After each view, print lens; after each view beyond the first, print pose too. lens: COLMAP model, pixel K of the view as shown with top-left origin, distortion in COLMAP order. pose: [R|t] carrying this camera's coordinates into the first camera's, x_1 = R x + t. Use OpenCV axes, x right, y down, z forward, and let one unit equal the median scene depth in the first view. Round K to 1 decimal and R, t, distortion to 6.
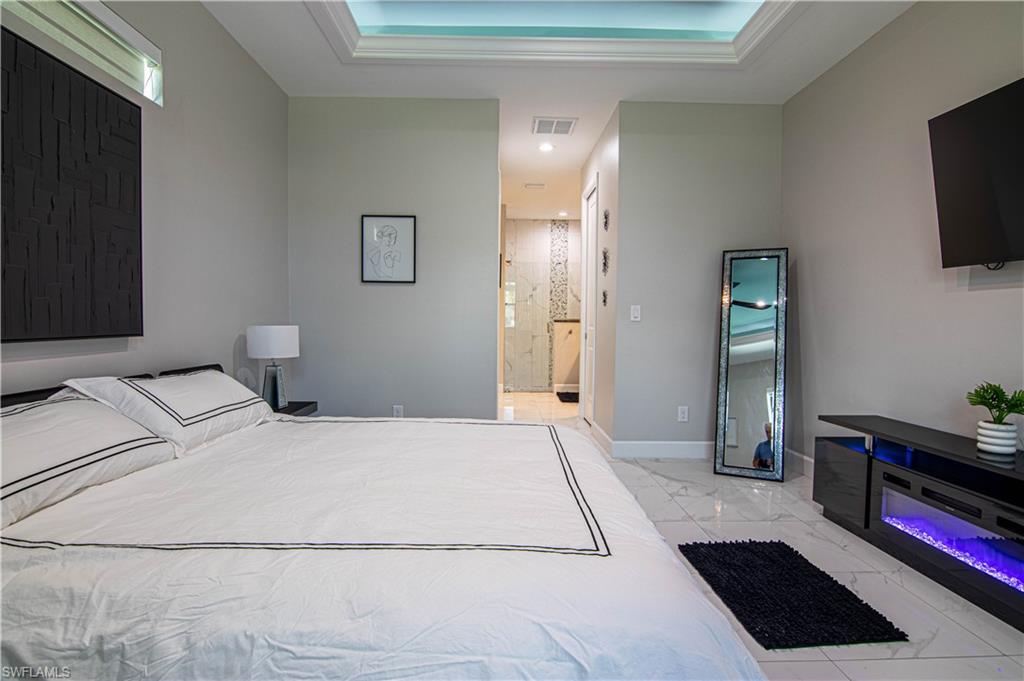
lens RADIAL K [[521.3, 0, 508.5], [0, 521.3, 344.0], [0, 0, 1]] dist [-0.007268, -0.010576]
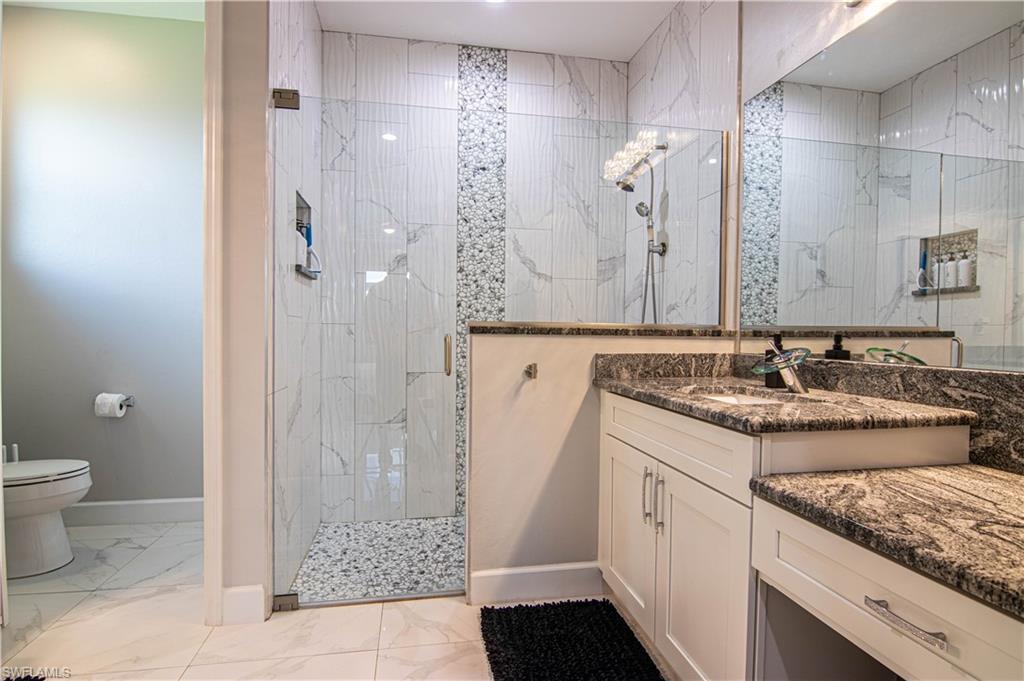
lens RADIAL K [[521.3, 0, 508.5], [0, 521.3, 344.0], [0, 0, 1]] dist [-0.007268, -0.010576]
pose [[0.986875, -0.006237, 0.161363, 0.057177], [0.009005, 0.999824, -0.016432, -0.028920], [-0.161232, 0.017669, 0.986758, 0.652973]]
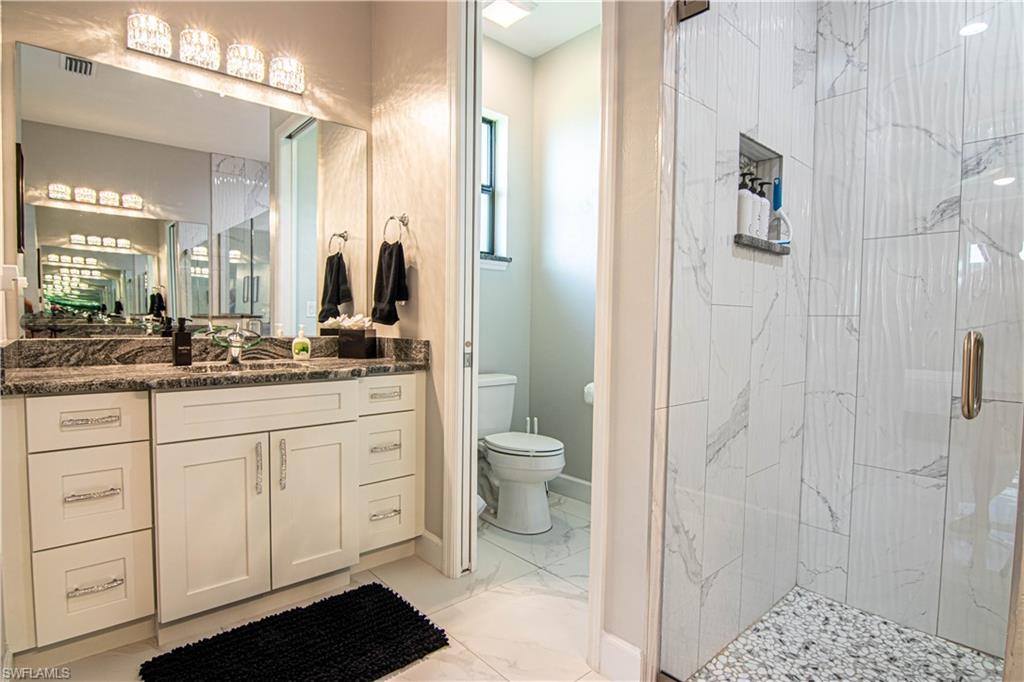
lens RADIAL K [[521.3, 0, 508.5], [0, 521.3, 344.5], [0, 0, 1]] dist [-0.007268, -0.010576]
pose [[0.644370, 0.029410, -0.764148, 0.088484], [-0.035477, 0.999334, 0.008545, -0.032367], [0.763890, 0.021604, 0.644985, 0.740227]]
